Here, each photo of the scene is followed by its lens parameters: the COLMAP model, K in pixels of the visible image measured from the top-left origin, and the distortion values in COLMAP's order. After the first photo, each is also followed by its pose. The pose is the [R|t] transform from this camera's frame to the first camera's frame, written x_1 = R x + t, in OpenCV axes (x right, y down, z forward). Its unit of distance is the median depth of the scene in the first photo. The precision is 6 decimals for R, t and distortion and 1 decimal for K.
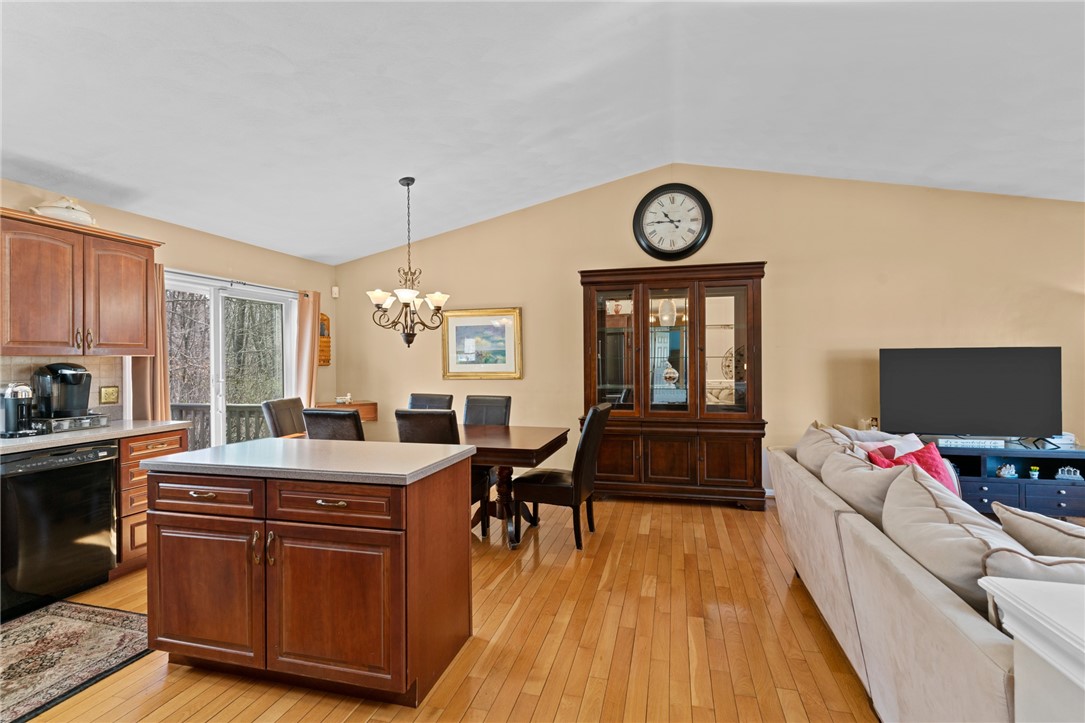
lens RADIAL K [[522.5, 0, 539.9], [0, 522.5, 358.8], [0, 0, 1]] dist [0.000854, 0.001022]
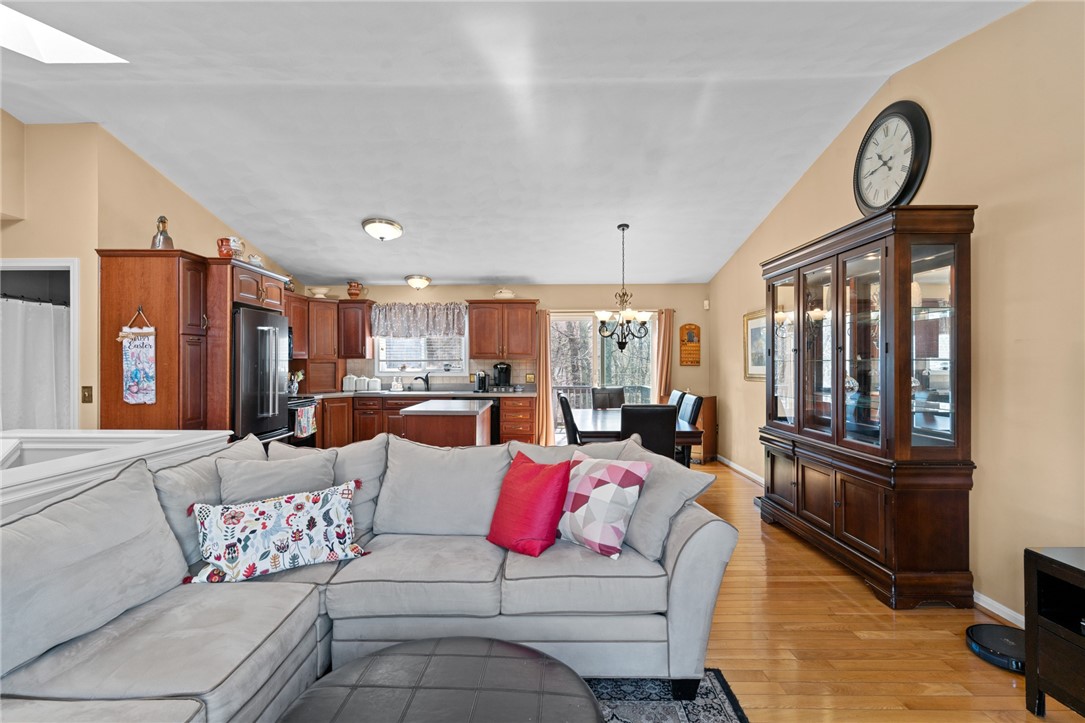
lens RADIAL K [[522.5, 0, 539.9], [0, 522.5, 358.8], [0, 0, 1]] dist [0.000854, 0.001022]
pose [[0.240191, 0.002433, -0.970723, 1.055814], [0.000976, 0.999996, 0.002748, -0.009888], [0.970725, -0.001608, 0.240187, 0.511505]]
